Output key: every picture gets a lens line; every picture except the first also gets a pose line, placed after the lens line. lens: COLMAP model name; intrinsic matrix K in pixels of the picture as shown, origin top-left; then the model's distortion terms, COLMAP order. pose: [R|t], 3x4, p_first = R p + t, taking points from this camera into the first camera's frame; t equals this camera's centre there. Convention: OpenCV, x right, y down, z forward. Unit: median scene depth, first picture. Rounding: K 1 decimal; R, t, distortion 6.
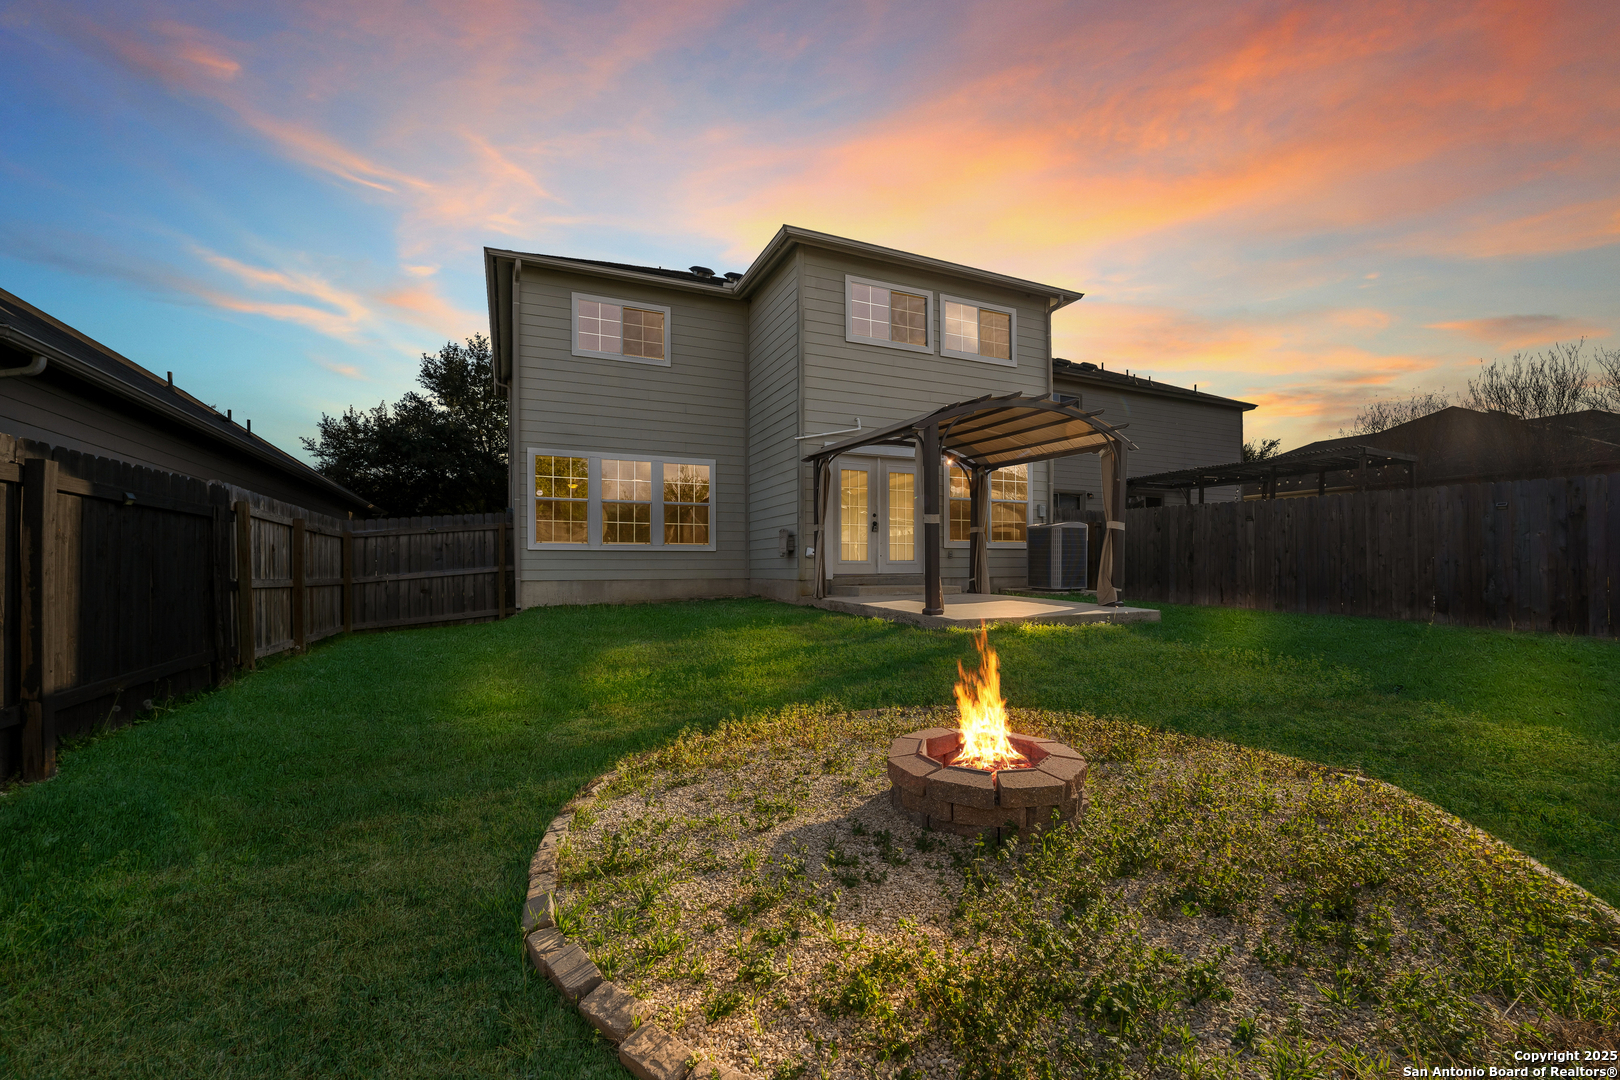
lens RADIAL K [[661.6, 0, 797.2], [0, 661.6, 537.2], [0, 0, 1]] dist [-0.025016, 0.002484]
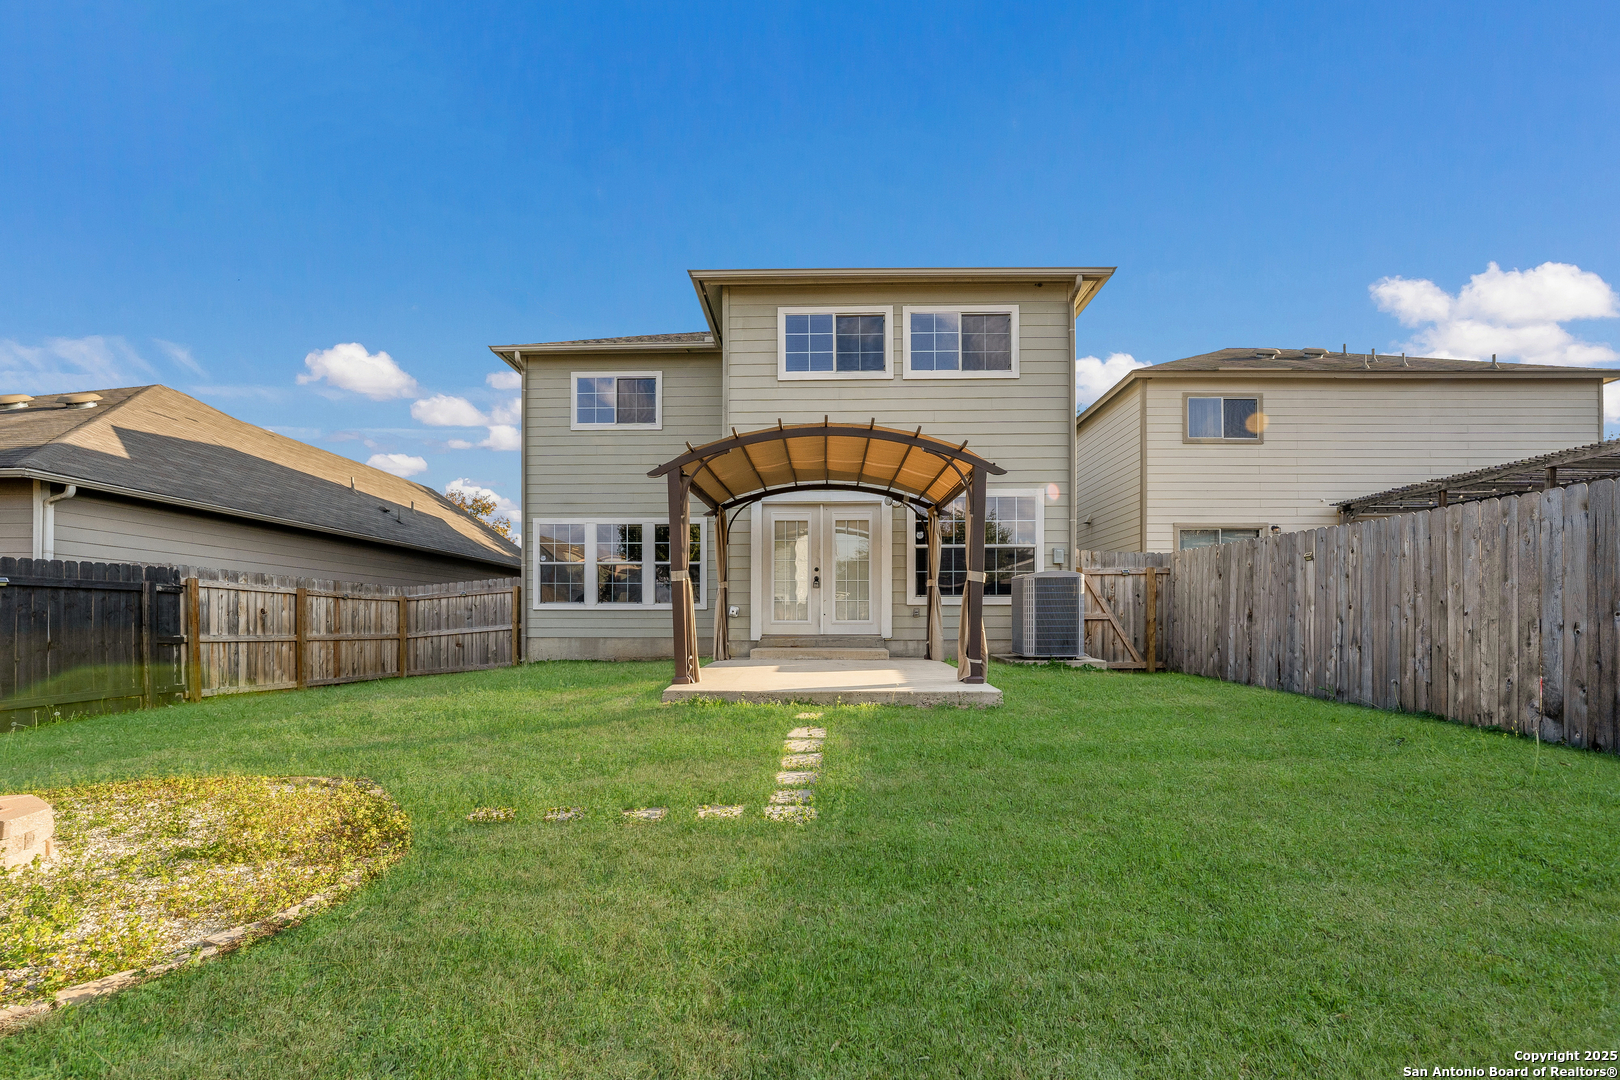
lens RADIAL K [[661.6, 0, 801.9], [0, 661.6, 603.1], [0, 0, 1]] dist [-0.025016, 0.002484]
pose [[0.907020, -0.009329, -0.420984, 0.493120], [0.017417, 0.999730, 0.015370, -0.001194], [0.420727, -0.021273, 0.906938, 0.179298]]
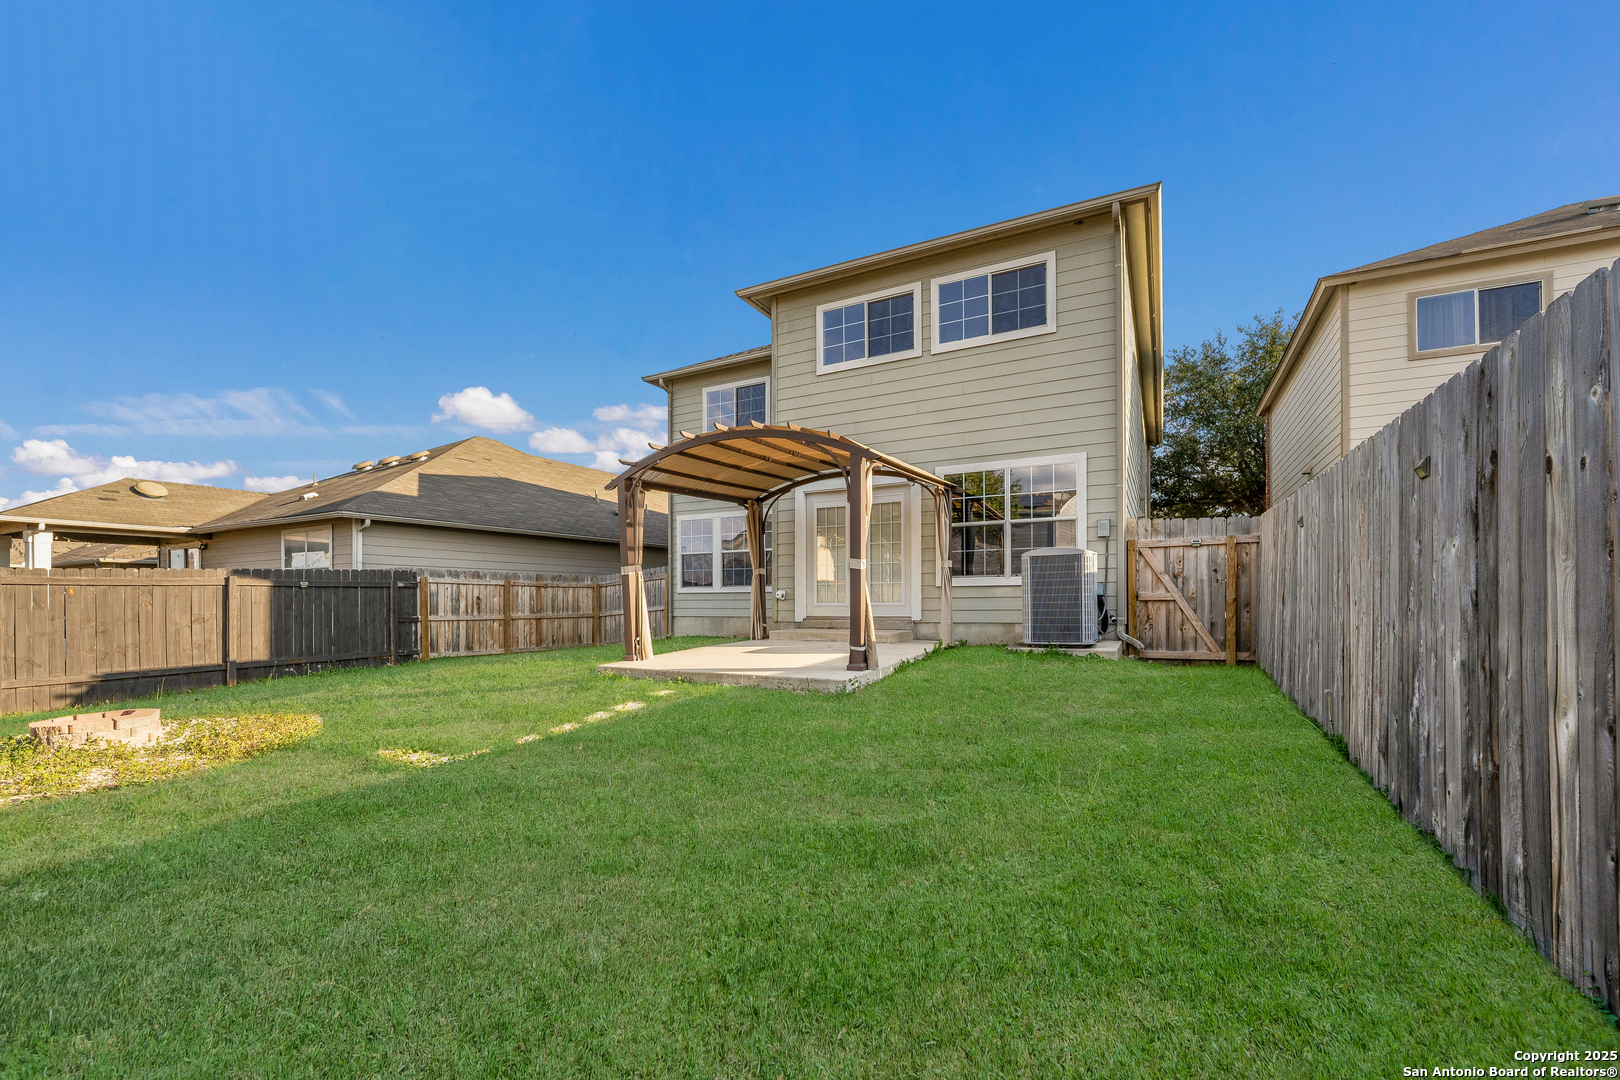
lens RADIAL K [[661.6, 0, 805.7], [0, 661.6, 578.2], [0, 0, 1]] dist [-0.025016, 0.002484]
pose [[0.624124, -0.025072, -0.780923, 0.823053], [0.043714, 0.999040, 0.002862, -0.003730], [0.780102, -0.035924, 0.624621, 0.377706]]
